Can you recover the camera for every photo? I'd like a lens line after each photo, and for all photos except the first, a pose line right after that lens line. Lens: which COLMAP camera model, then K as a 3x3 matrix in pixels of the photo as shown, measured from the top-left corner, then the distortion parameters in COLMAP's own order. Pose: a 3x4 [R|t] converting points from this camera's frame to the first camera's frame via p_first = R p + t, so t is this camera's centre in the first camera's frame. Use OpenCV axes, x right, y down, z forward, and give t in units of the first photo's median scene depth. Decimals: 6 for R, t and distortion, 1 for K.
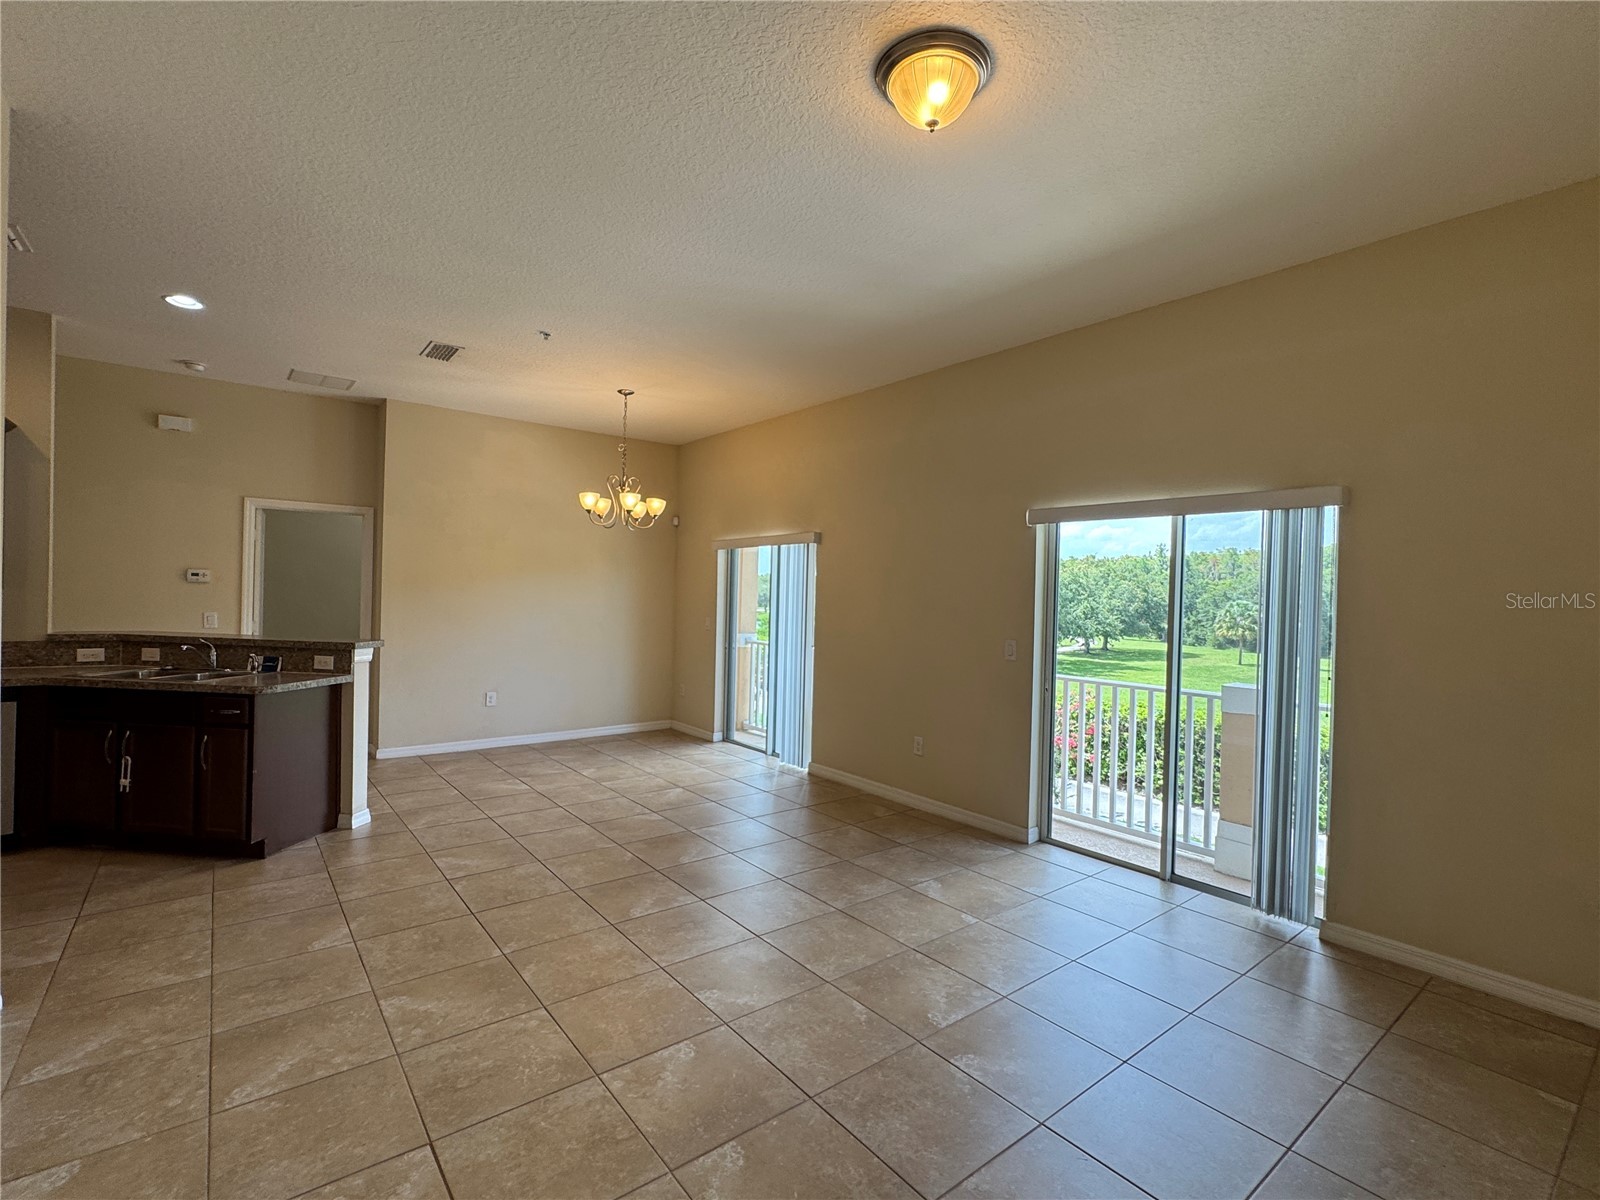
lens RADIAL K [[737.3, 0, 794.4], [0, 737.3, 597.7], [0, 0, 1]] dist [-0.002118, 0.000792]
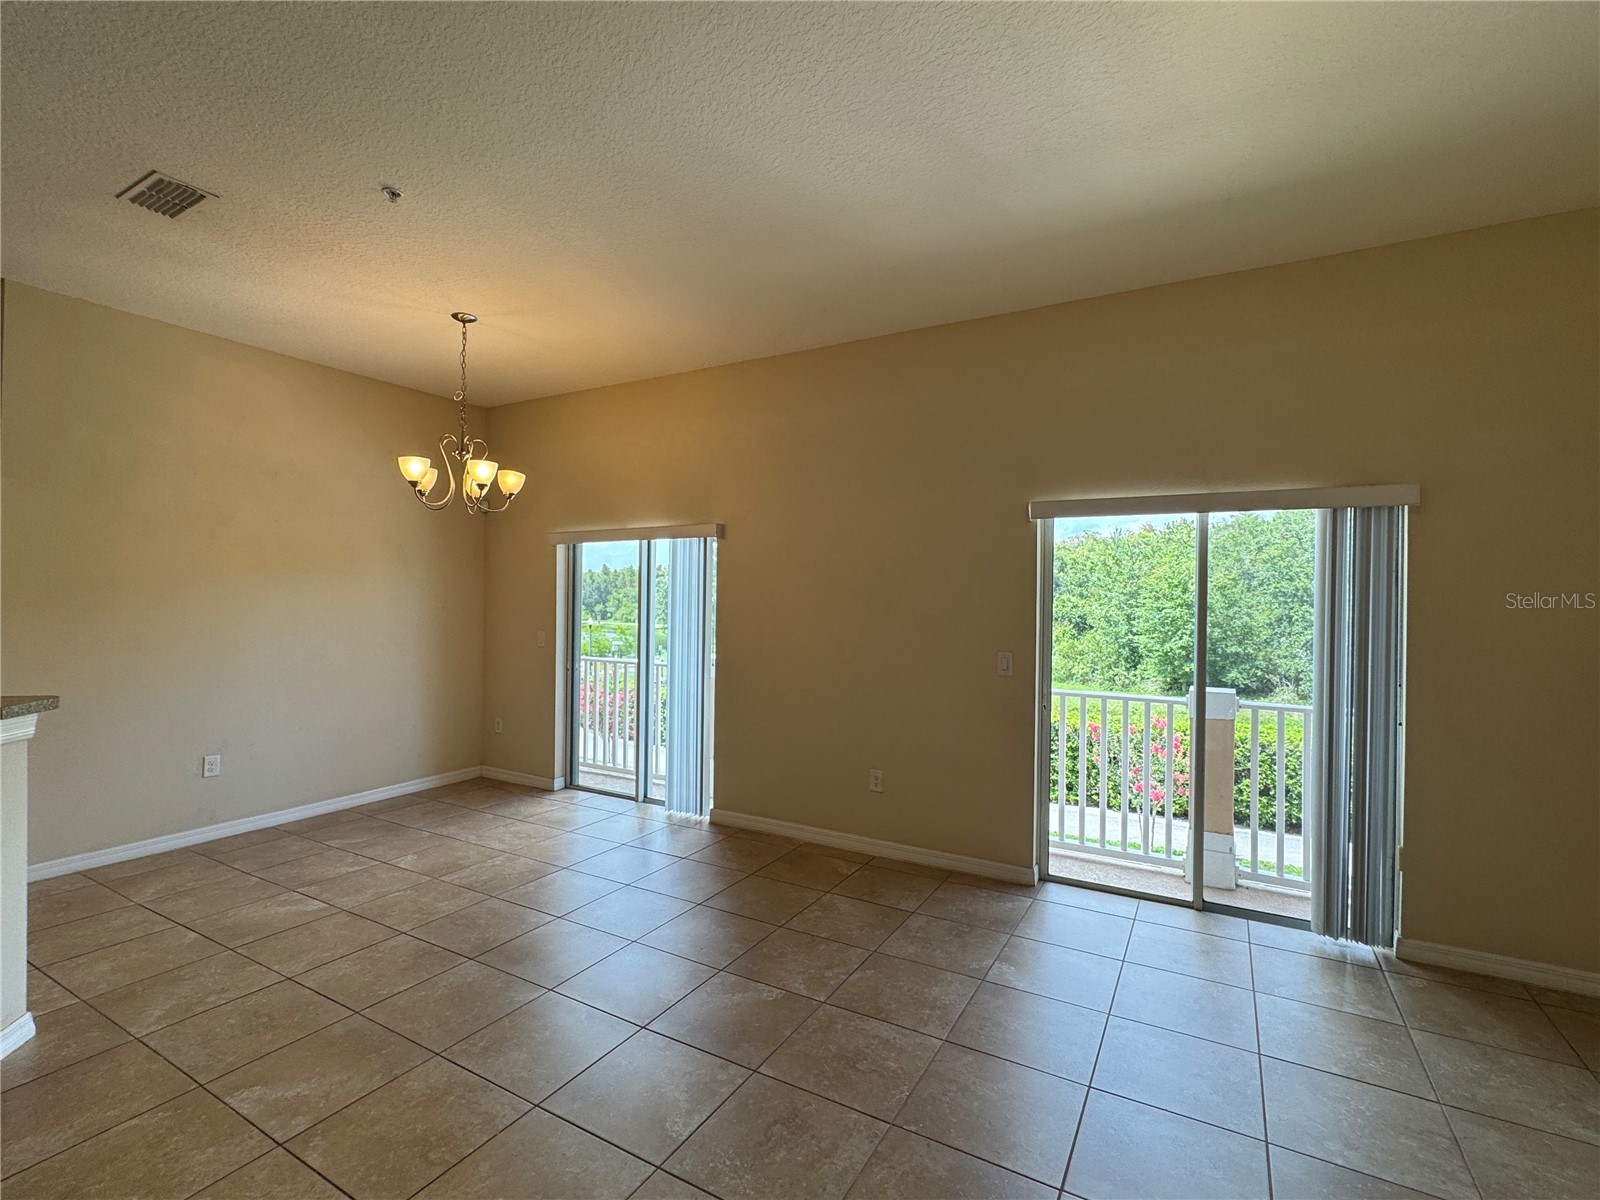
lens RADIAL K [[737.3, 0, 797.5], [0, 737.3, 599.9], [0, 0, 1]] dist [-0.002118, 0.000792]
pose [[0.926847, -0.012935, 0.375218, -0.260783], [0.012118, 0.999916, 0.004537, -0.010841], [-0.375245, 0.000341, 0.926926, 0.295211]]
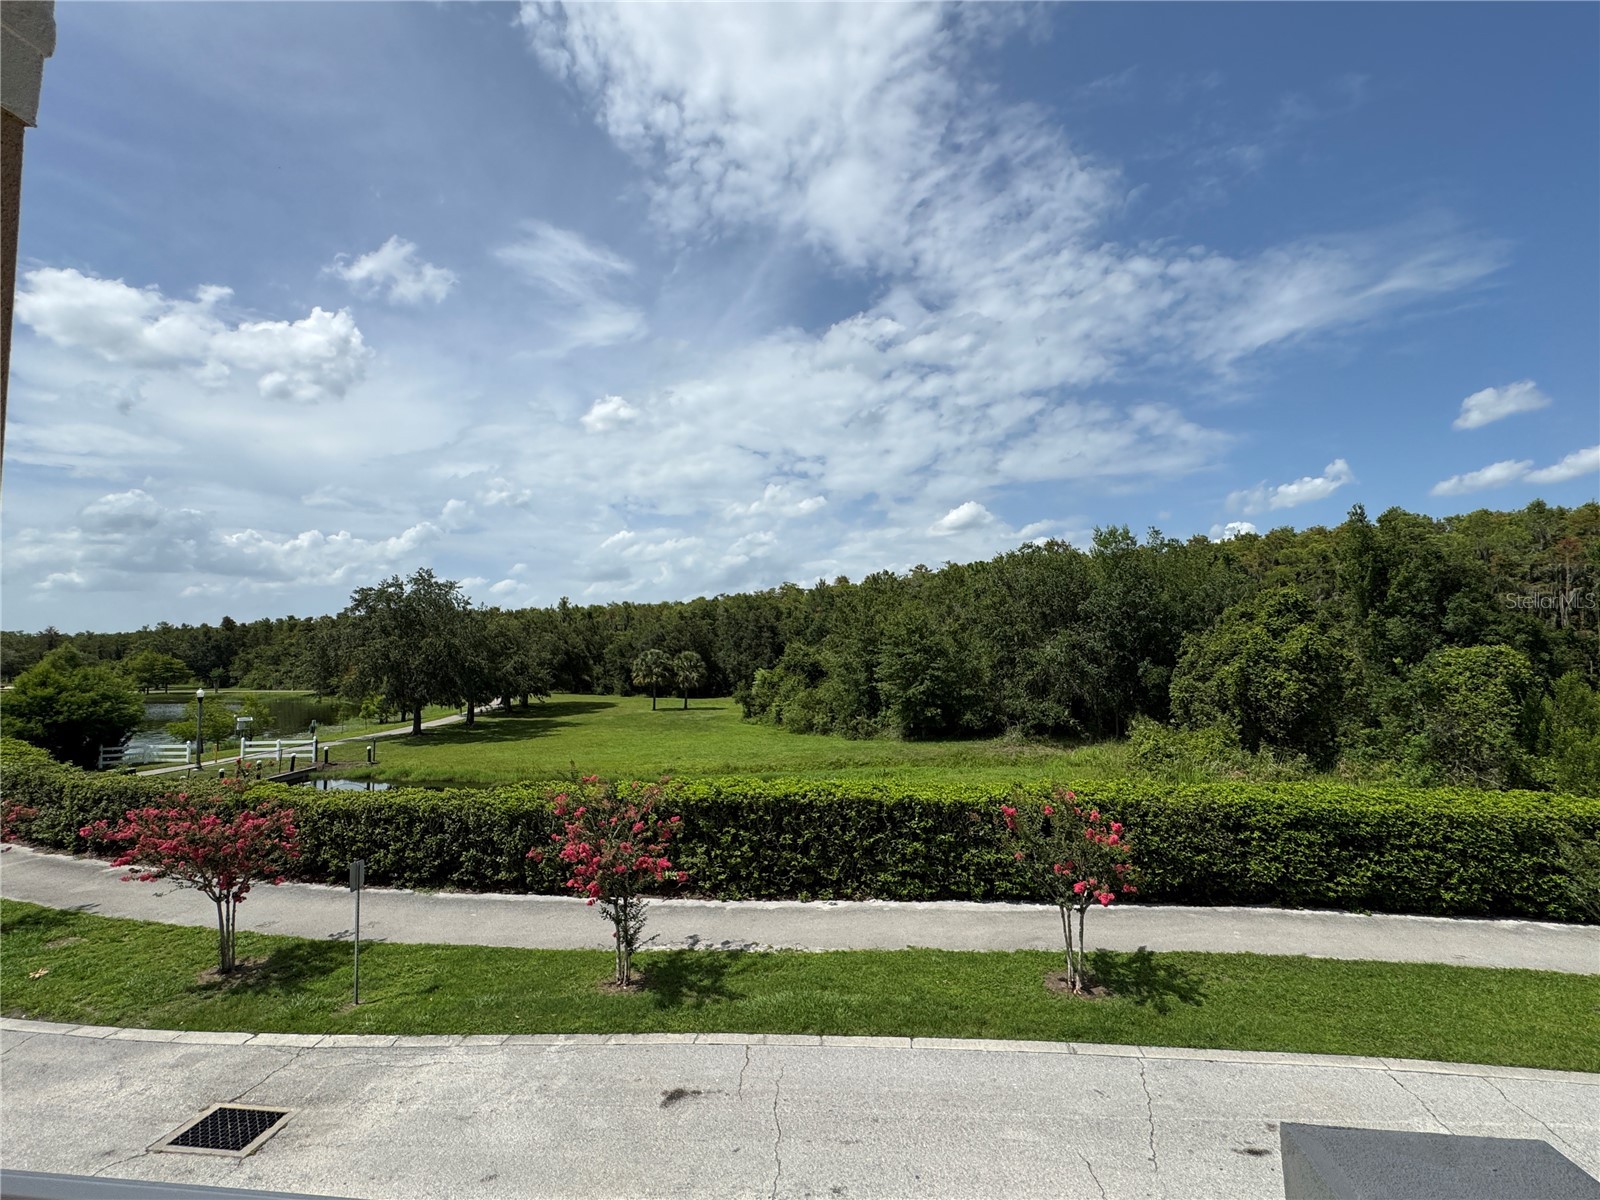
lens RADIAL K [[737.3, 0, 800.1], [0, 737.3, 600.3], [0, 0, 1]] dist [-0.002118, 0.000792]
pose [[0.703671, 0.016462, 0.710335, -0.074842], [0.033200, 0.997878, -0.056013, -0.007598], [-0.709750, 0.062998, 0.701631, 1.629118]]
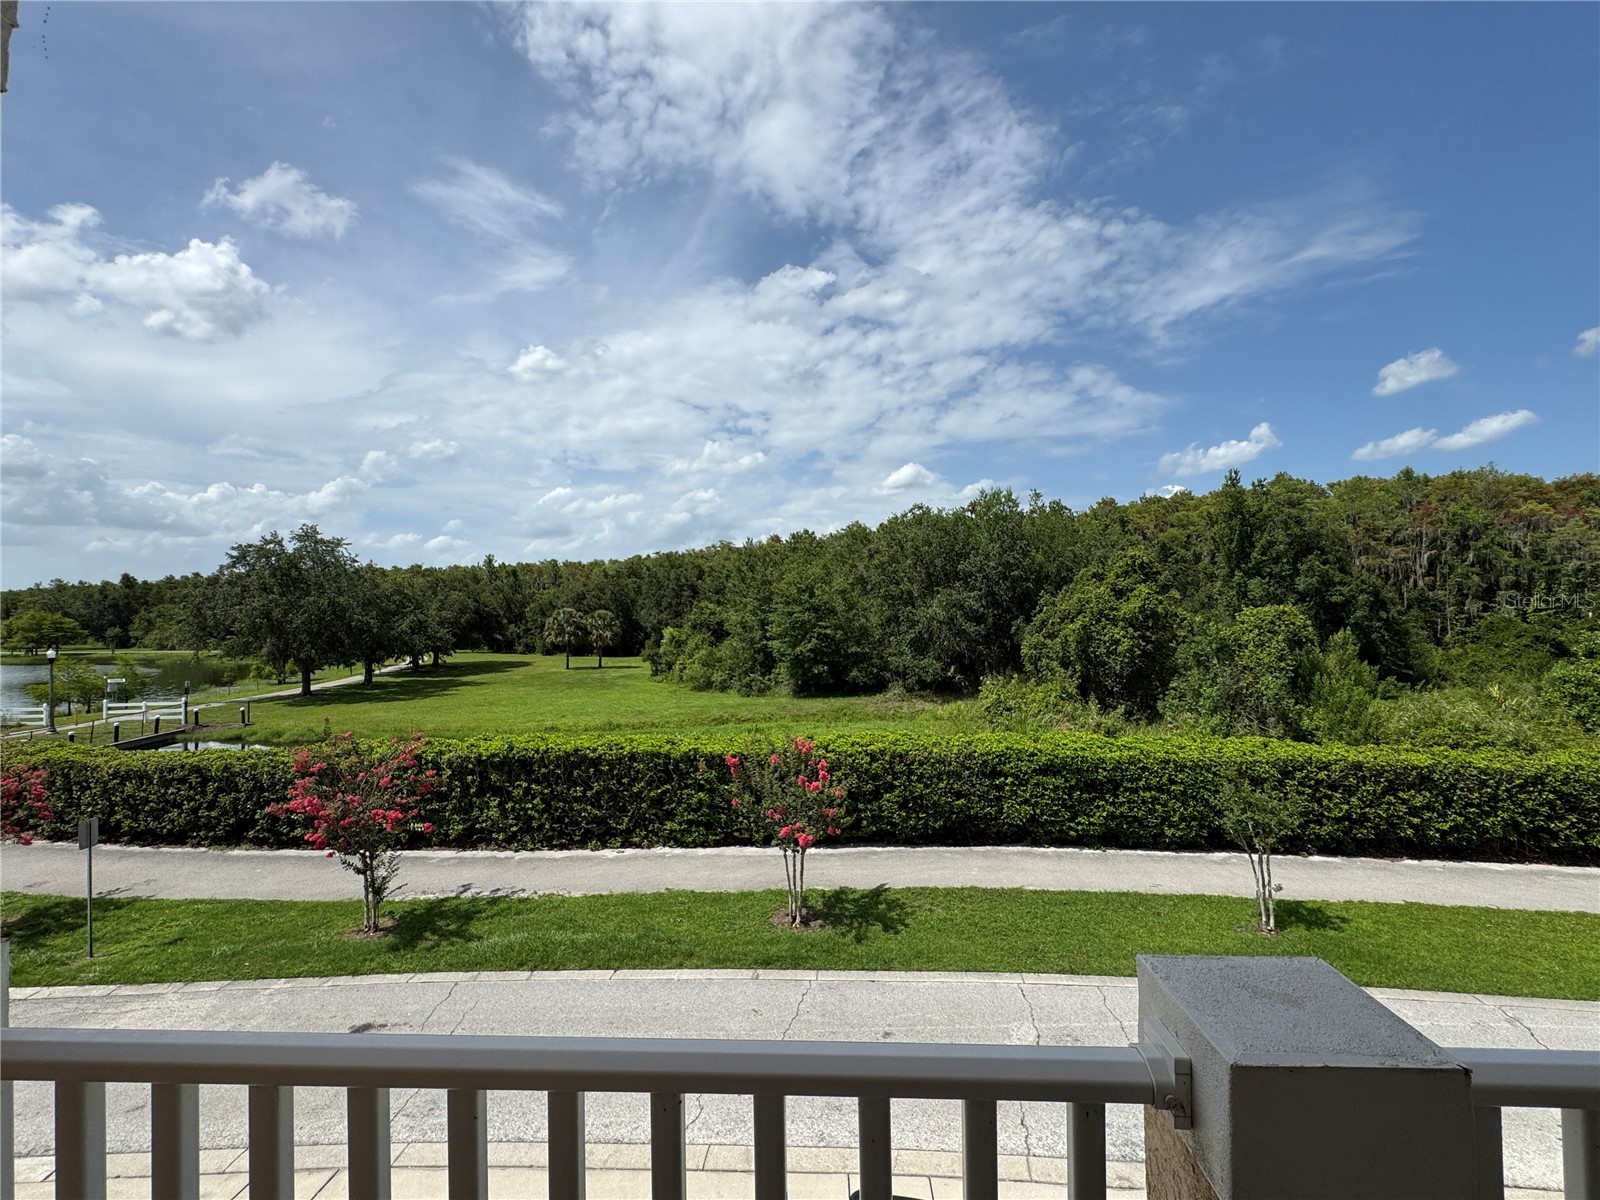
lens RADIAL K [[737.3, 0, 798.2], [0, 737.3, 605.5], [0, 0, 1]] dist [-0.002118, 0.000792]
pose [[0.653159, -0.028145, 0.756698, 0.402045], [0.032163, 0.999438, 0.009411, 0.013776], [-0.756538, 0.018191, 0.653697, 0.971981]]
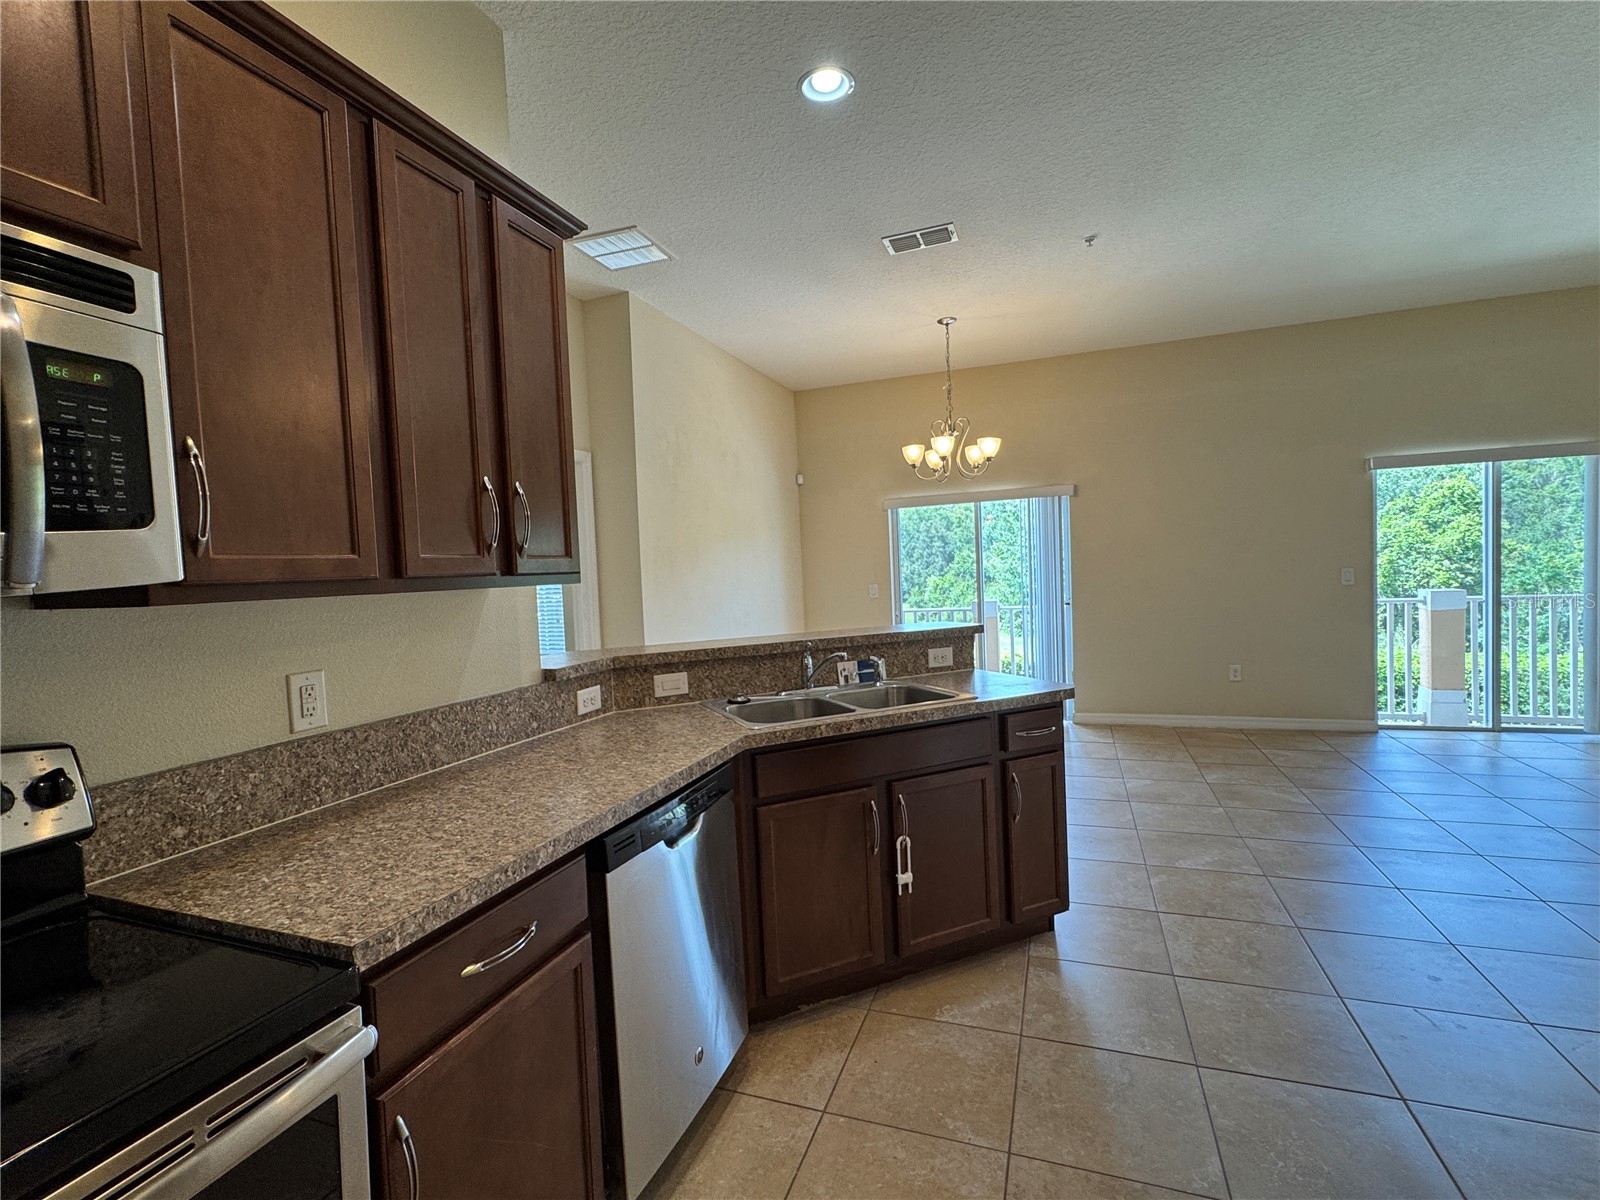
lens RADIAL K [[737.3, 0, 795.8], [0, 737.3, 597.3], [0, 0, 1]] dist [-0.002118, 0.000792]
pose [[0.849022, -0.083115, 0.521780, -1.112383], [0.067568, 0.996521, 0.048793, -0.014114], [-0.524020, -0.006171, 0.851684, 0.459584]]
